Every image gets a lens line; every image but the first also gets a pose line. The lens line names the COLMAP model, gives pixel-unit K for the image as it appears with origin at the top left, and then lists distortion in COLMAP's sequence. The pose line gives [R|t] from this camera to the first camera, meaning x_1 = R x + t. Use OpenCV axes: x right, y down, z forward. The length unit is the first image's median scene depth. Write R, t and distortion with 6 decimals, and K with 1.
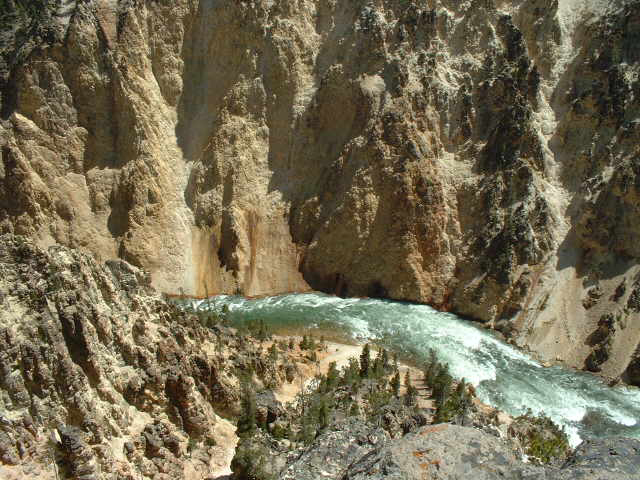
lens RADIAL K [[717.8, 0, 321.1], [0, 717.8, 269.3], [0, 0, 1]] dist [-0.271978, 0.215872]
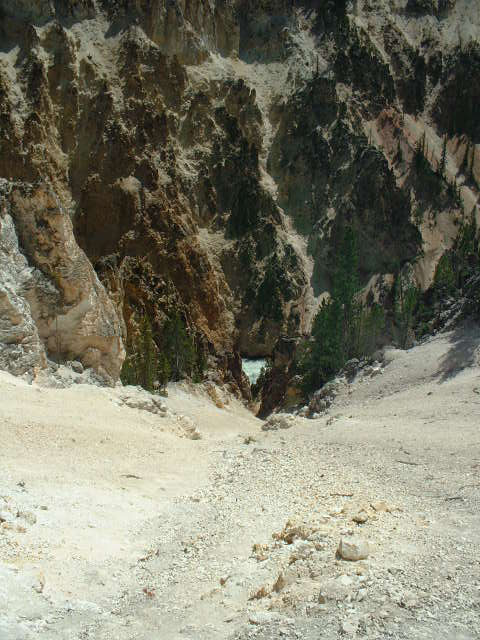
lens RADIAL K [[717.8, 0, 242.2], [0, 717.8, 369.0], [0, 0, 1]] dist [-0.271978, 0.215872]
pose [[0.872758, -0.277357, 0.401705, -0.310503], [0.298819, 0.954261, 0.009646, 0.068772], [-0.386007, 0.111618, 0.915718, -0.085482]]
